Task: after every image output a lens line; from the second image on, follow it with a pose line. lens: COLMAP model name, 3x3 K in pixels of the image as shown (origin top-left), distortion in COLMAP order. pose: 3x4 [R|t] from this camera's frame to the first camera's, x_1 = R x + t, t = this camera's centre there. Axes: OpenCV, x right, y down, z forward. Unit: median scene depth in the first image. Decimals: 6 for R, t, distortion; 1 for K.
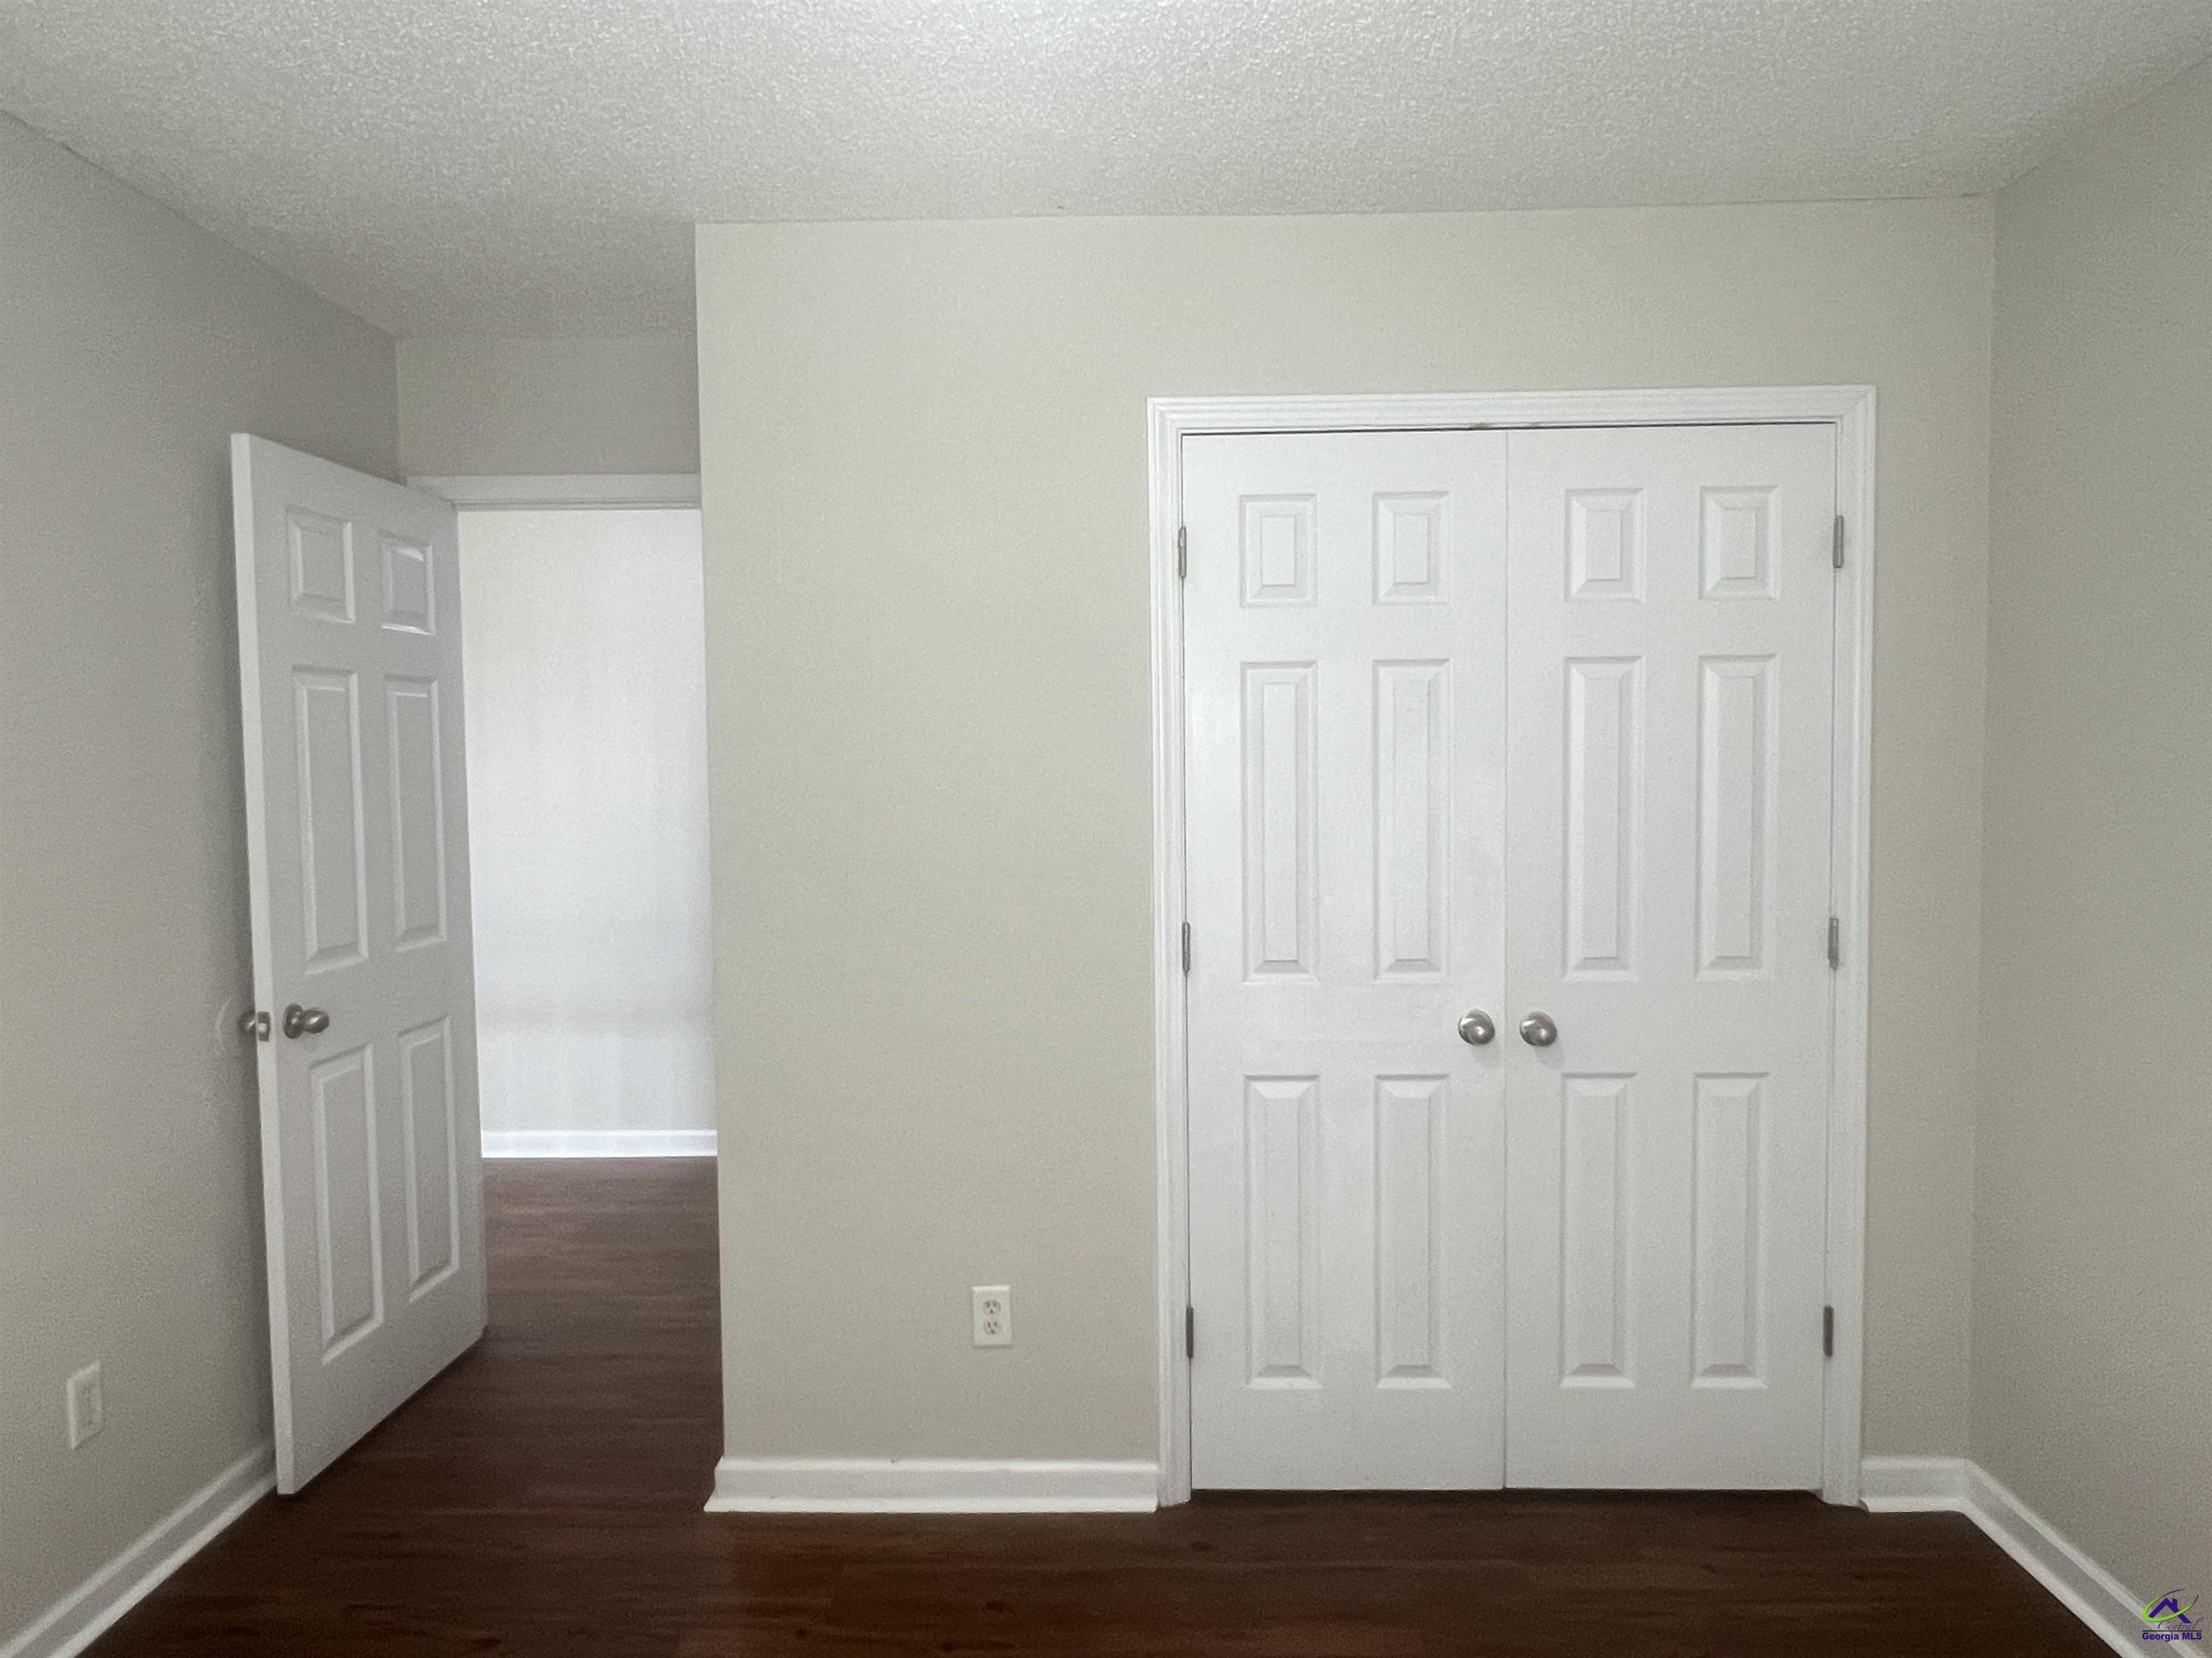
lens RADIAL K [[1432.4, 0, 1107.2], [0, 1432.4, 842.4], [0, 0, 1]] dist [0.001483, -0.001200]
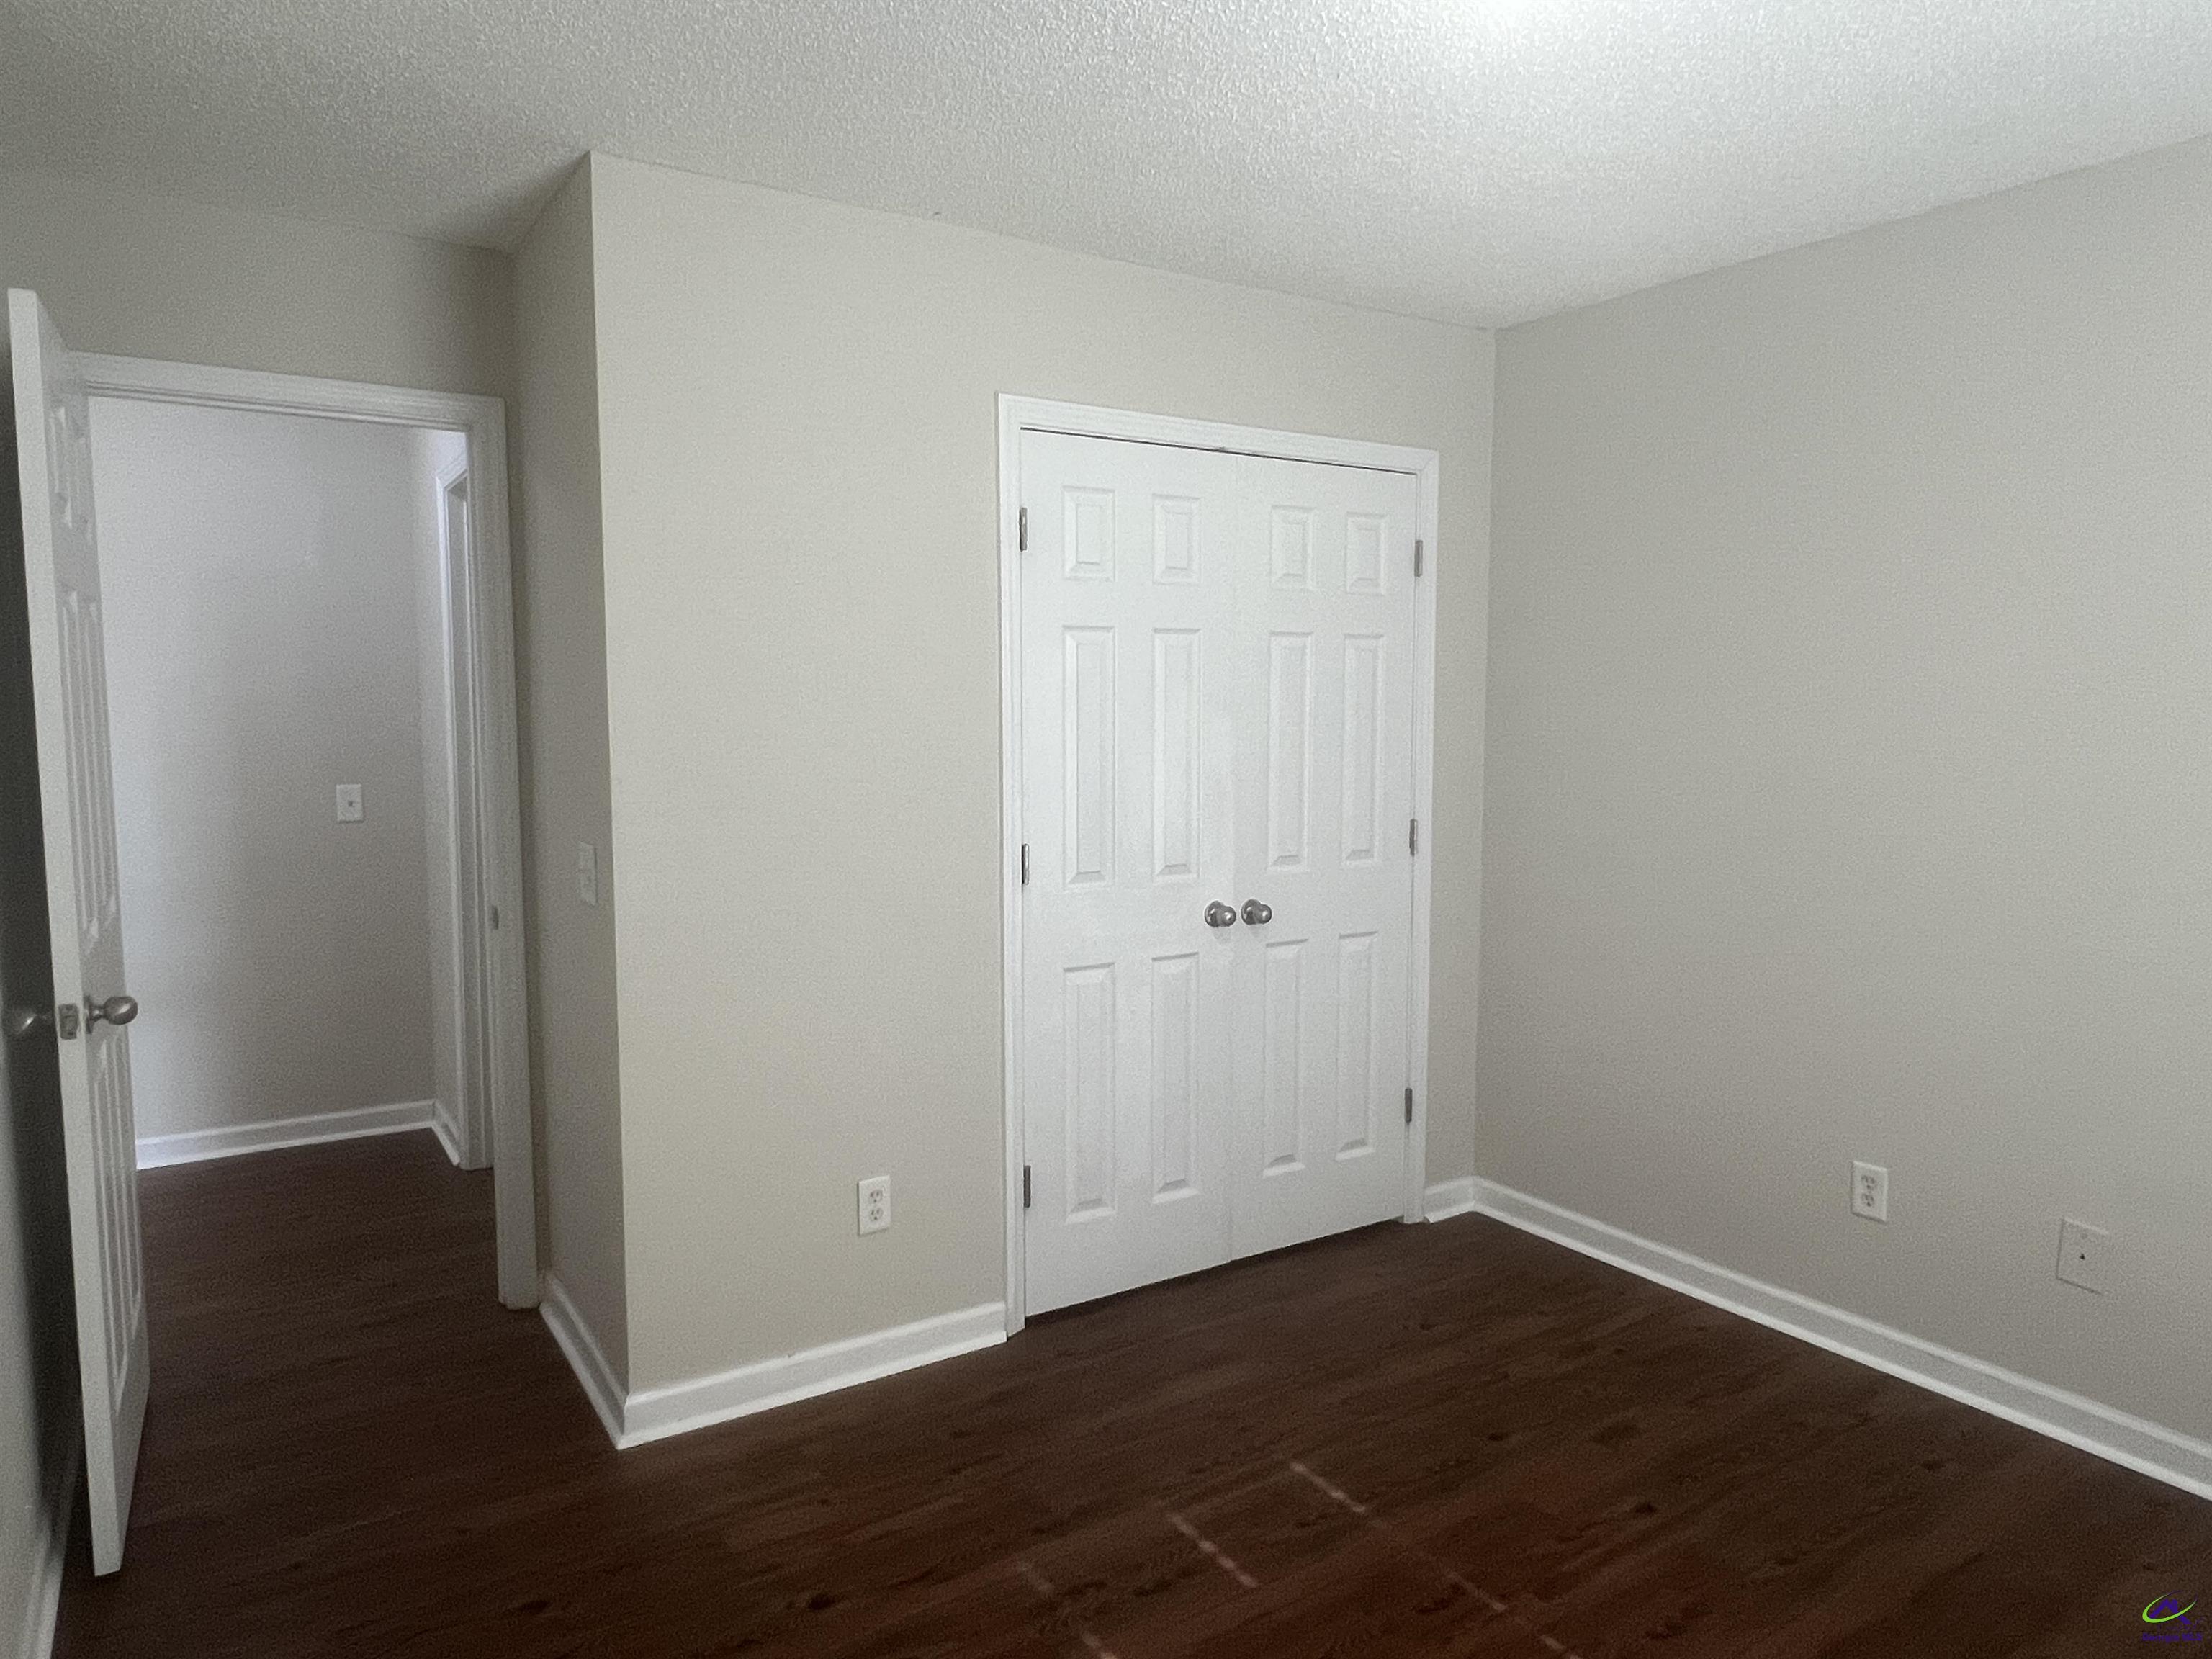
lens RADIAL K [[1383.0, 0, 1043.9], [0, 1383.0, 833.9], [0, 0, 1]] dist [-0.002390, -0.000631]
pose [[0.841539, -0.042191, 0.538546, -0.540667], [0.025897, 0.998950, 0.037793, 0.004679], [-0.539576, -0.017858, 0.841748, 0.027417]]
